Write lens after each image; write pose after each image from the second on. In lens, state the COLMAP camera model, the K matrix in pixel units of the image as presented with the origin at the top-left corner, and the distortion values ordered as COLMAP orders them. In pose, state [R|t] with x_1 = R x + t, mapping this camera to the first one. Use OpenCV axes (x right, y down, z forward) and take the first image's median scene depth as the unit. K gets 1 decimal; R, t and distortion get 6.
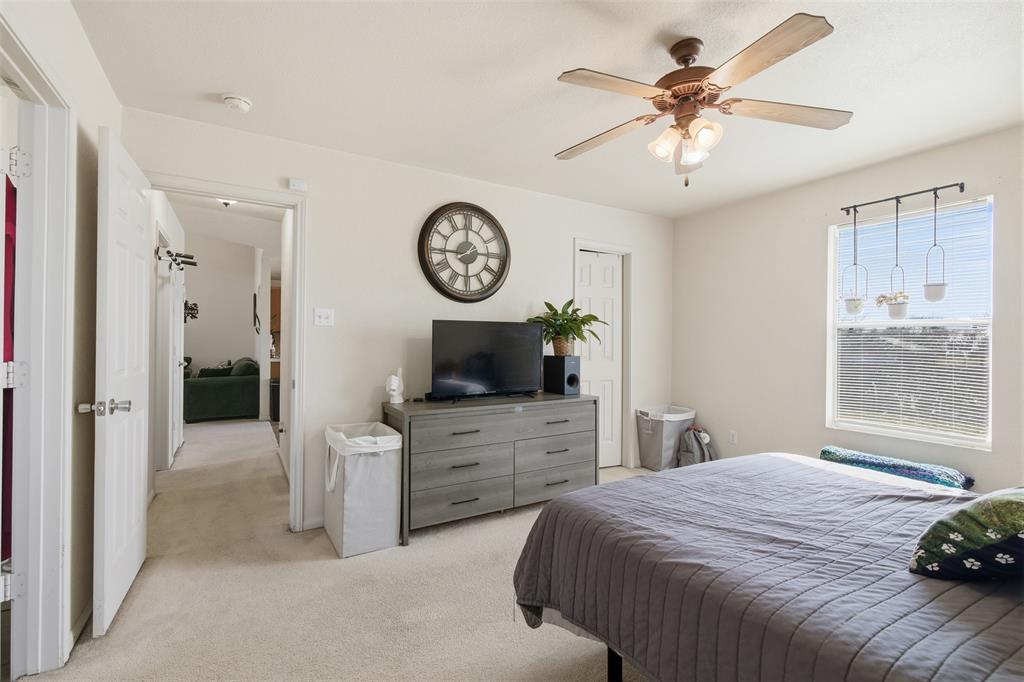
lens RADIAL K [[461.6, 0, 516.7], [0, 461.6, 341.1], [0, 0, 1]] dist [-0.002952, 0.000521]
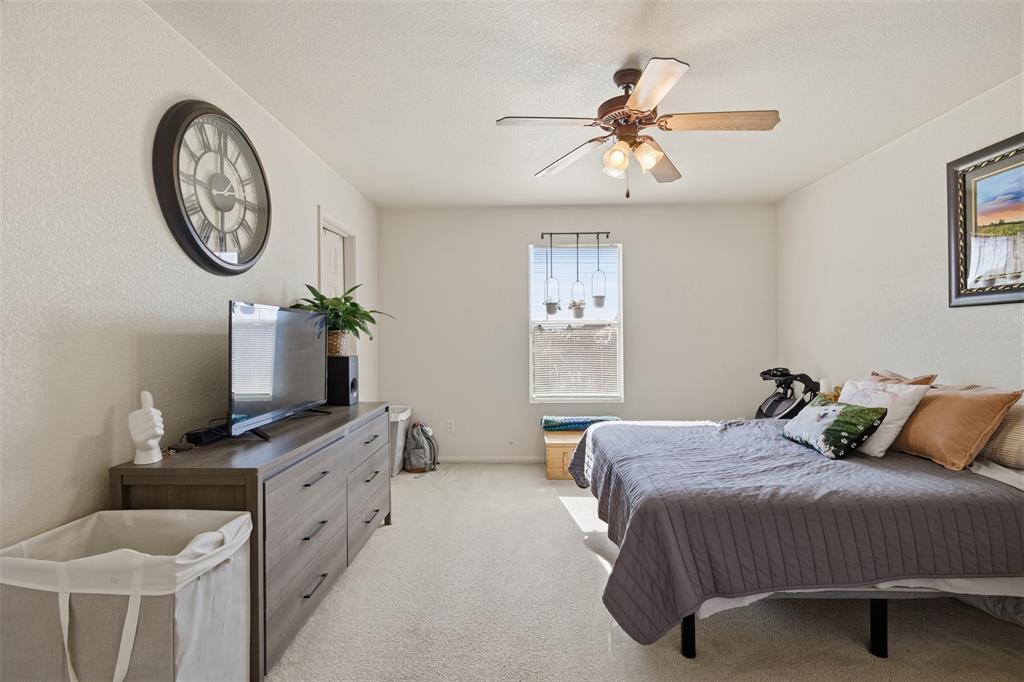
lens RADIAL K [[461.6, 0, 516.7], [0, 461.6, 341.1], [0, 0, 1]] dist [-0.002952, 0.000521]
pose [[0.530597, -0.016475, 0.847464, -0.438921], [0.012665, 0.999854, 0.011509, 0.001353], [-0.847530, 0.004626, 0.530728, 0.366410]]
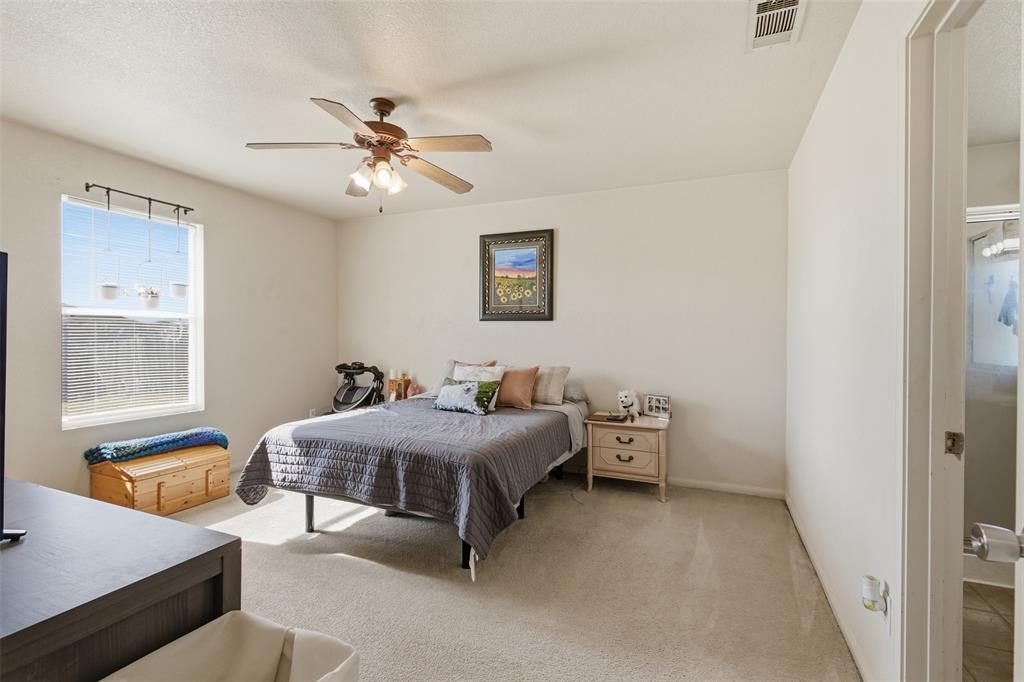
lens RADIAL K [[461.6, 0, 516.7], [0, 461.6, 341.1], [0, 0, 1]] dist [-0.002952, 0.000521]
pose [[-0.581013, -0.020731, 0.813630, -0.525726], [-0.011962, 0.999785, 0.016932, -0.003036], [-0.813806, 0.000106, -0.581137, 0.838511]]
